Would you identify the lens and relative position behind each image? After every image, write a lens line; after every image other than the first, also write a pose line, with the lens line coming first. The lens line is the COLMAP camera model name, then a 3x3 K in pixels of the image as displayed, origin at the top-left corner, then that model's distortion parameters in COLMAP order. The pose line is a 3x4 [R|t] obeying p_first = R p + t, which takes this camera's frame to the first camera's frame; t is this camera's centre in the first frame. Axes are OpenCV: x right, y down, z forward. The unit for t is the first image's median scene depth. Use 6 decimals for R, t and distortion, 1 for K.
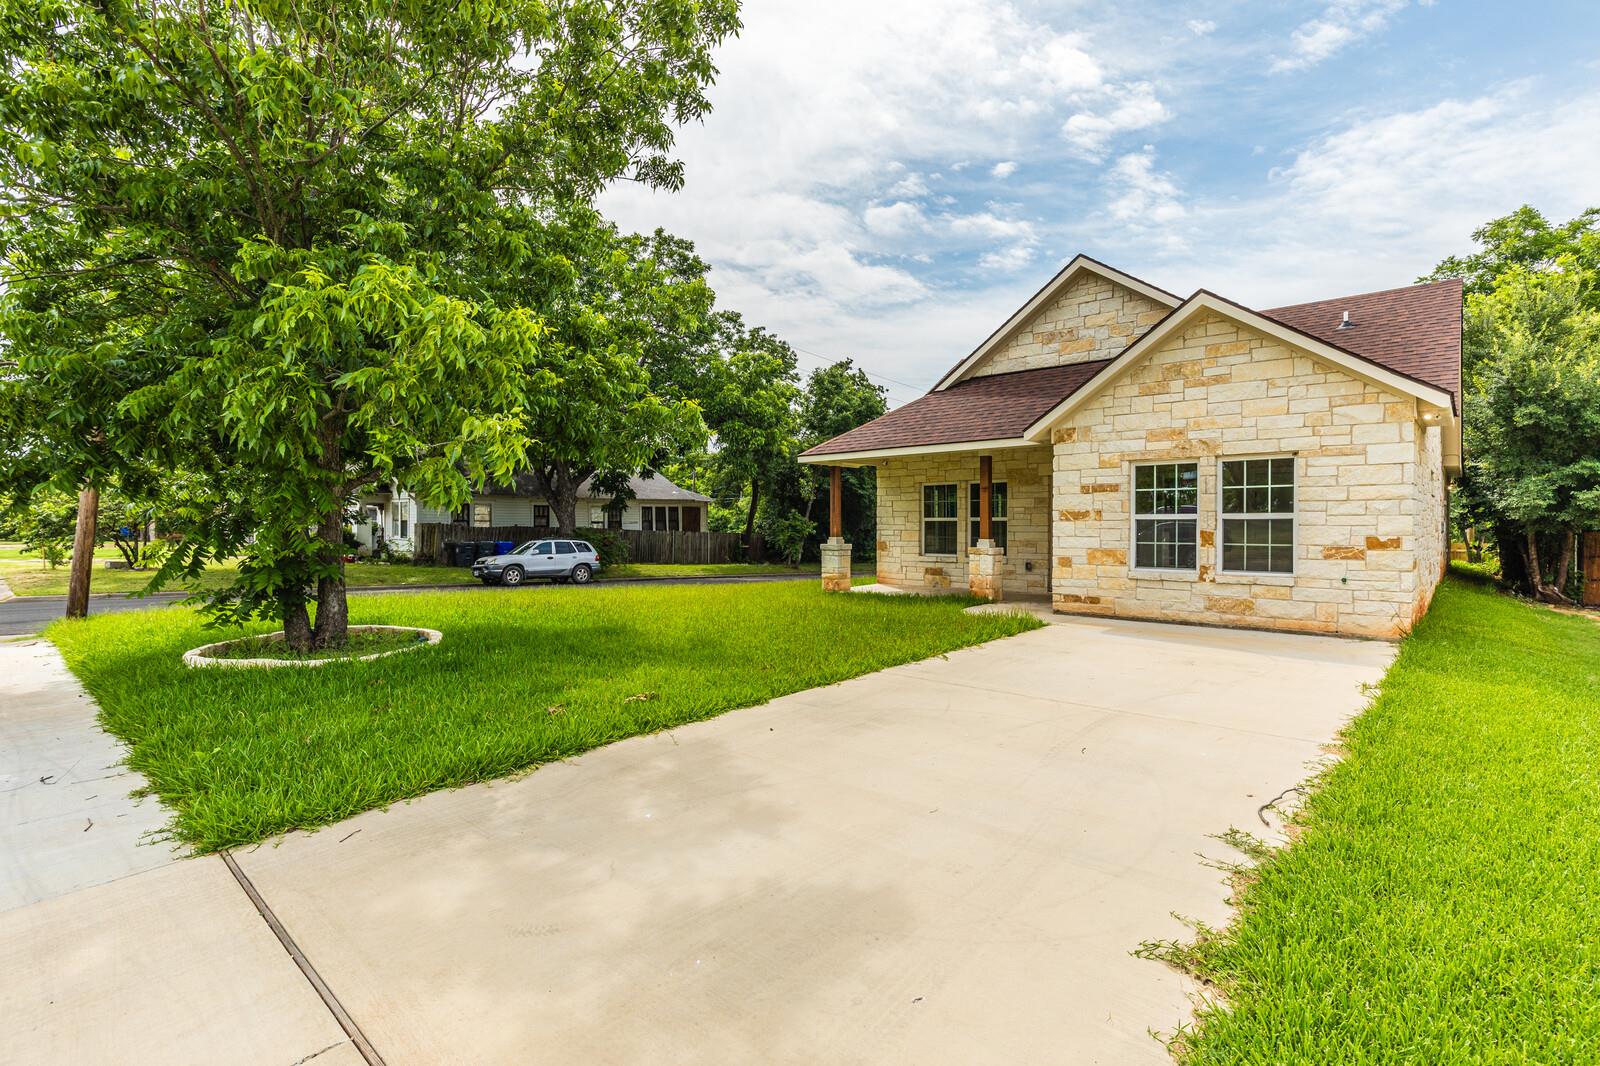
lens RADIAL K [[738.3, 0, 812.6], [0, 738.3, 534.2], [0, 0, 1]] dist [-0.001746, -0.001567]
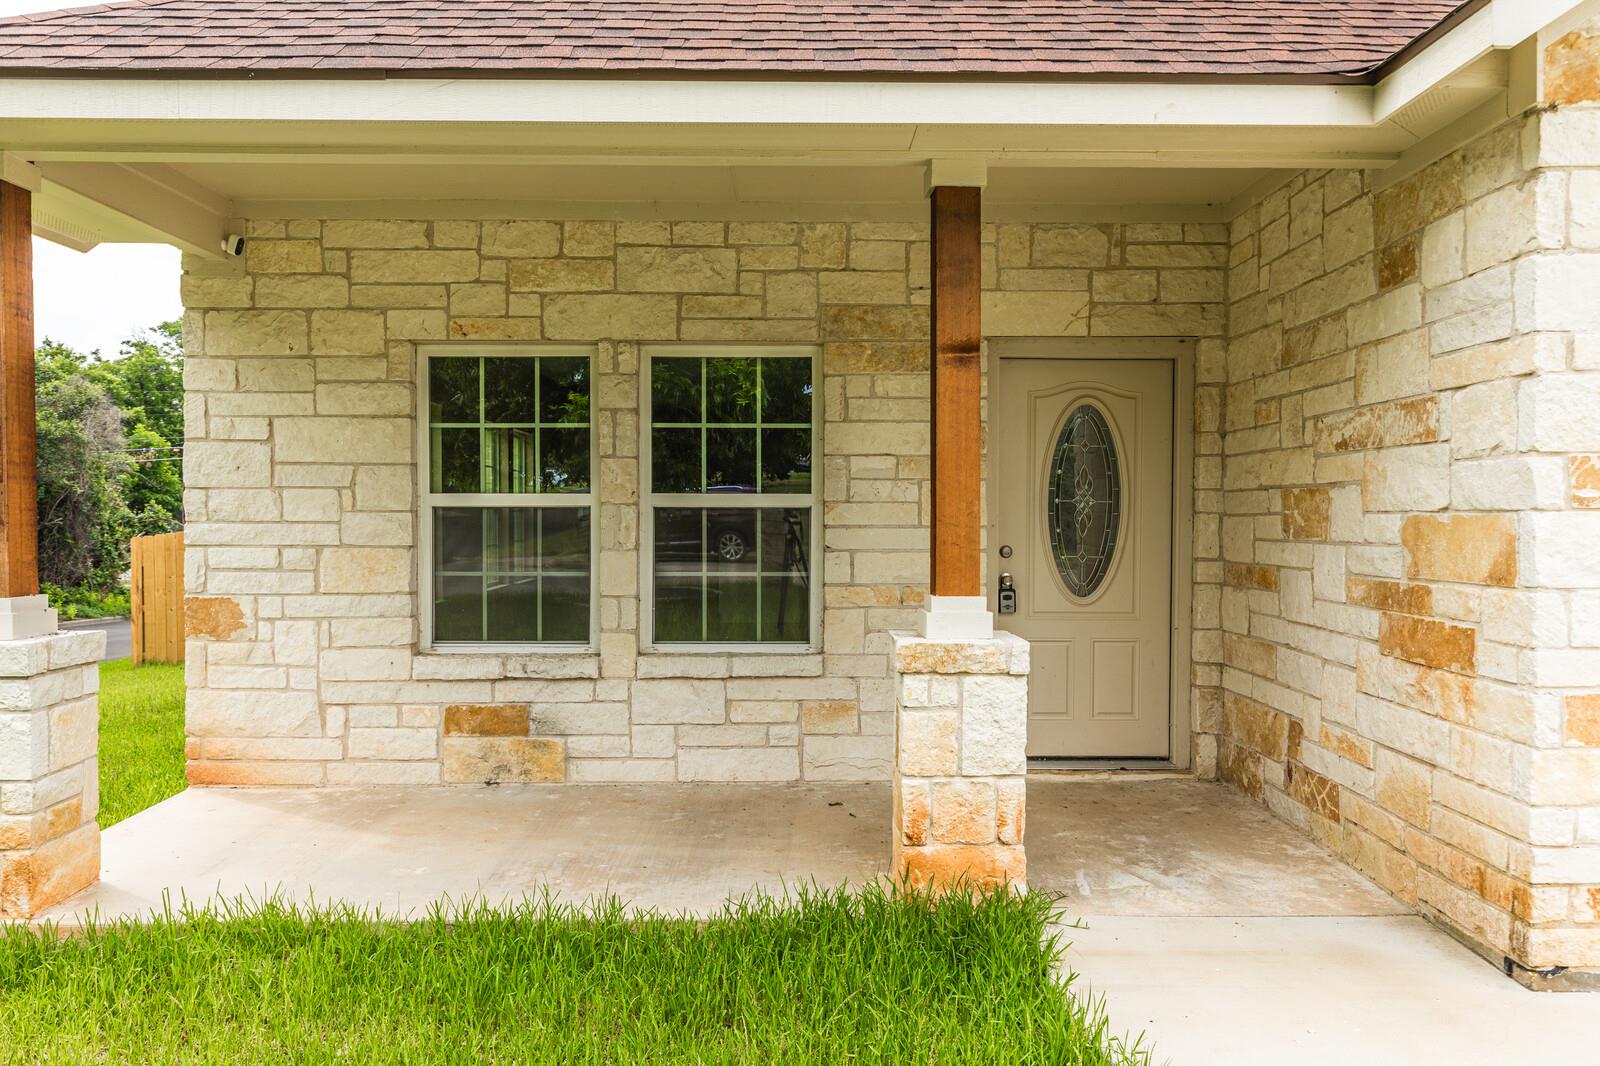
lens RADIAL K [[1202.3, 0, 801.4], [0, 1202.3, 528.9], [0, 0, 1]] dist [0.007767, -0.004965]
pose [[0.740643, -0.007259, 0.671859, -0.028659], [0.008258, 0.999964, 0.001700, -0.015028], [-0.671848, 0.004289, 0.740677, 0.917851]]
